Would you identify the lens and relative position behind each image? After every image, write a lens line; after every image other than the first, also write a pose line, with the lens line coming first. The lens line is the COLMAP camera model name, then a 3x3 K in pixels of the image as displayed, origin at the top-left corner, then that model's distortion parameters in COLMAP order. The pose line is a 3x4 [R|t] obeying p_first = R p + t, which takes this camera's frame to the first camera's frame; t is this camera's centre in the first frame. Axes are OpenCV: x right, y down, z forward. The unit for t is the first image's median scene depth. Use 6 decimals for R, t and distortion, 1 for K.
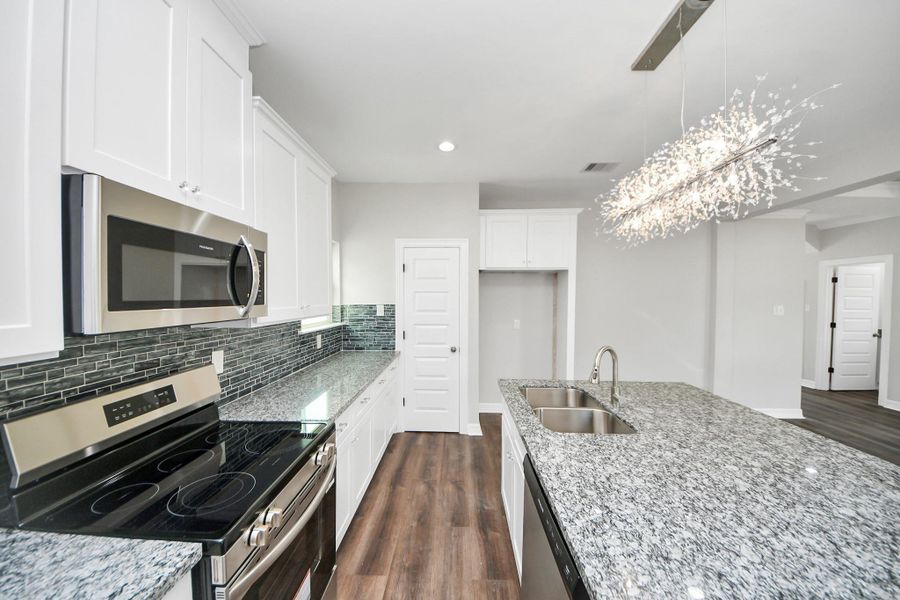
lens RADIAL K [[319.4, 0, 446.7], [0, 319.4, 303.2], [0, 0, 1]] dist [0.023372, -0.017667]
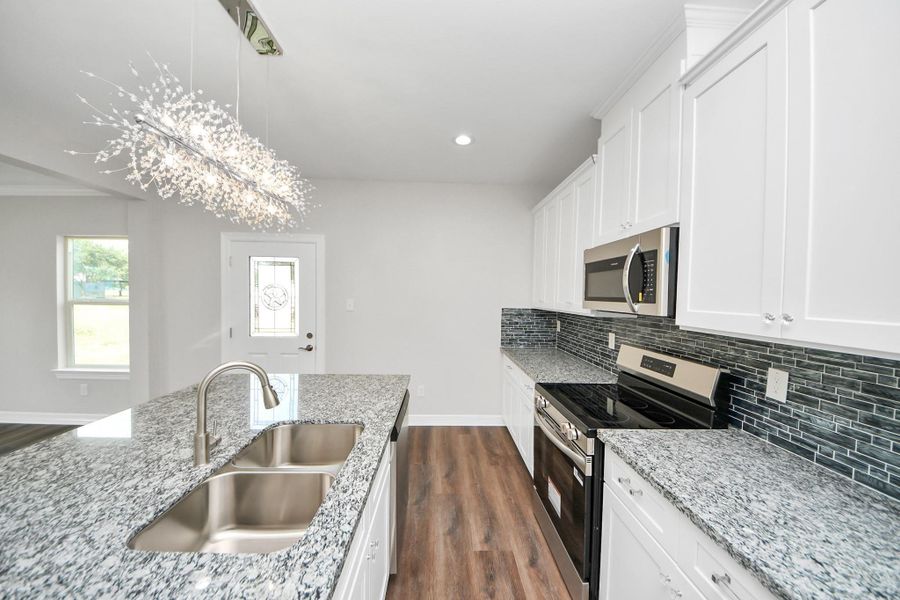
lens RADIAL K [[319.4, 0, 446.7], [0, 319.4, 303.2], [0, 0, 1]] dist [0.023372, -0.017667]
pose [[-0.997513, -0.018532, -0.068003, 0.126966], [-0.022116, 0.998384, 0.052345, -0.032396], [0.066923, 0.053719, -0.996311, 1.839330]]
